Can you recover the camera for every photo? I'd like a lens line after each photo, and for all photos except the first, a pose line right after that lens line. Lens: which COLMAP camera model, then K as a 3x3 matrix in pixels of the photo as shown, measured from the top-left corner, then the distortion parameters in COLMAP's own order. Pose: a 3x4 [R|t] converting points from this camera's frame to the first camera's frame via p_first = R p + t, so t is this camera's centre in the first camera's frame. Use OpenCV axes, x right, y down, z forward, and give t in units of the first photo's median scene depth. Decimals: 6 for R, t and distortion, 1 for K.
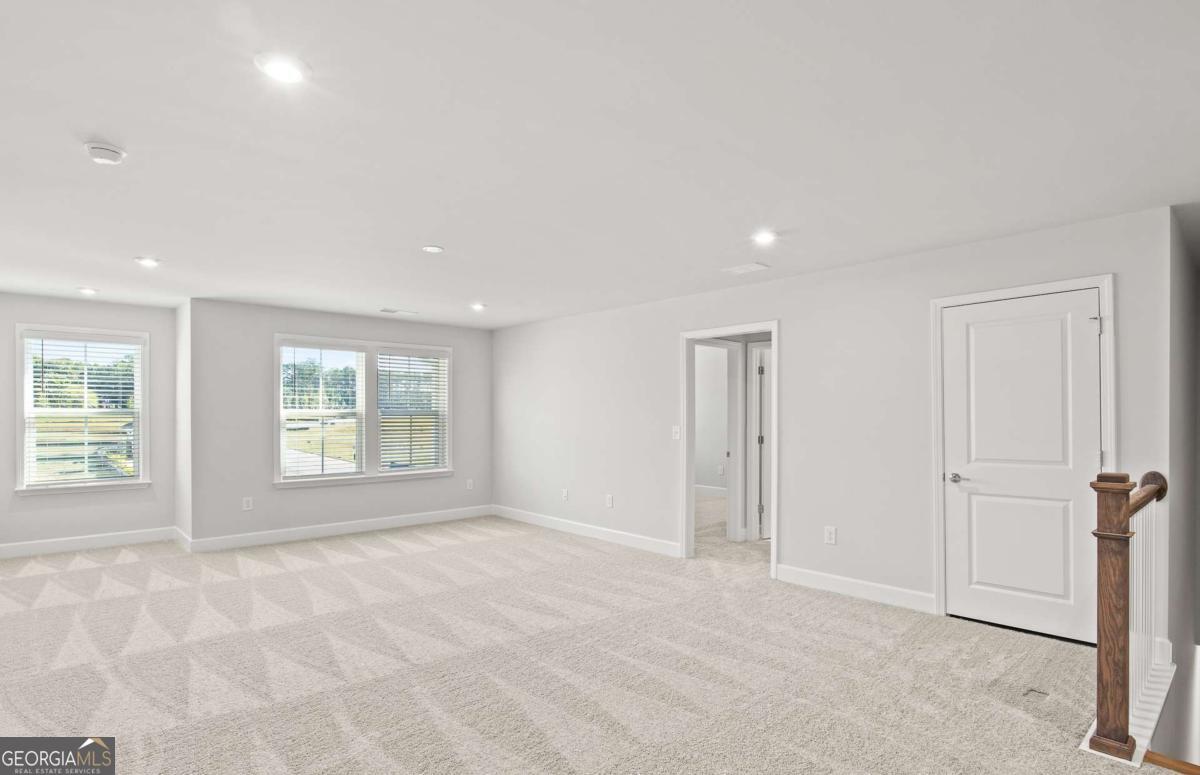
lens RADIAL K [[602.7, 0, 596.5], [0, 602.7, 405.6], [0, 0, 1]] dist [0.001071, 0.000044]
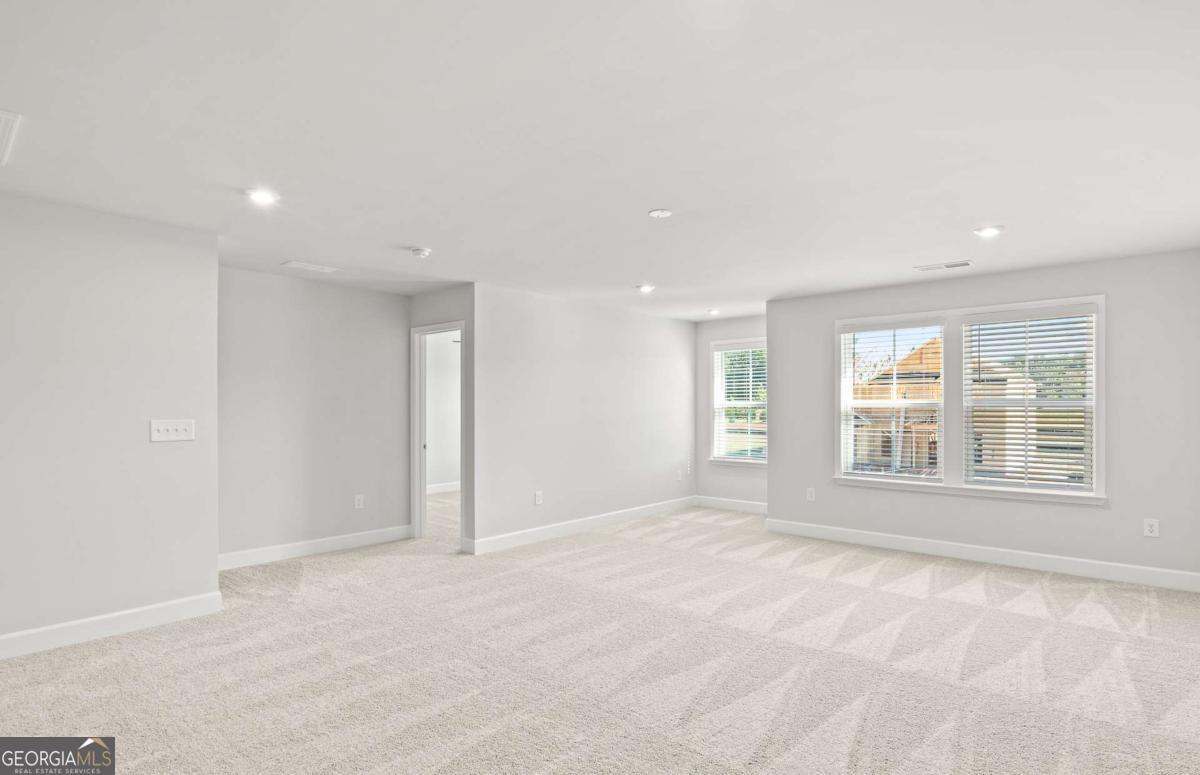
lens RADIAL K [[602.7, 0, 596.5], [0, 602.7, 405.6], [0, 0, 1]] dist [0.001071, 0.000044]
pose [[0.126072, -0.002288, -0.992018, 0.369419], [0.016287, 0.999867, -0.000236, 0.008553], [0.991887, -0.016127, 0.126093, 0.513661]]
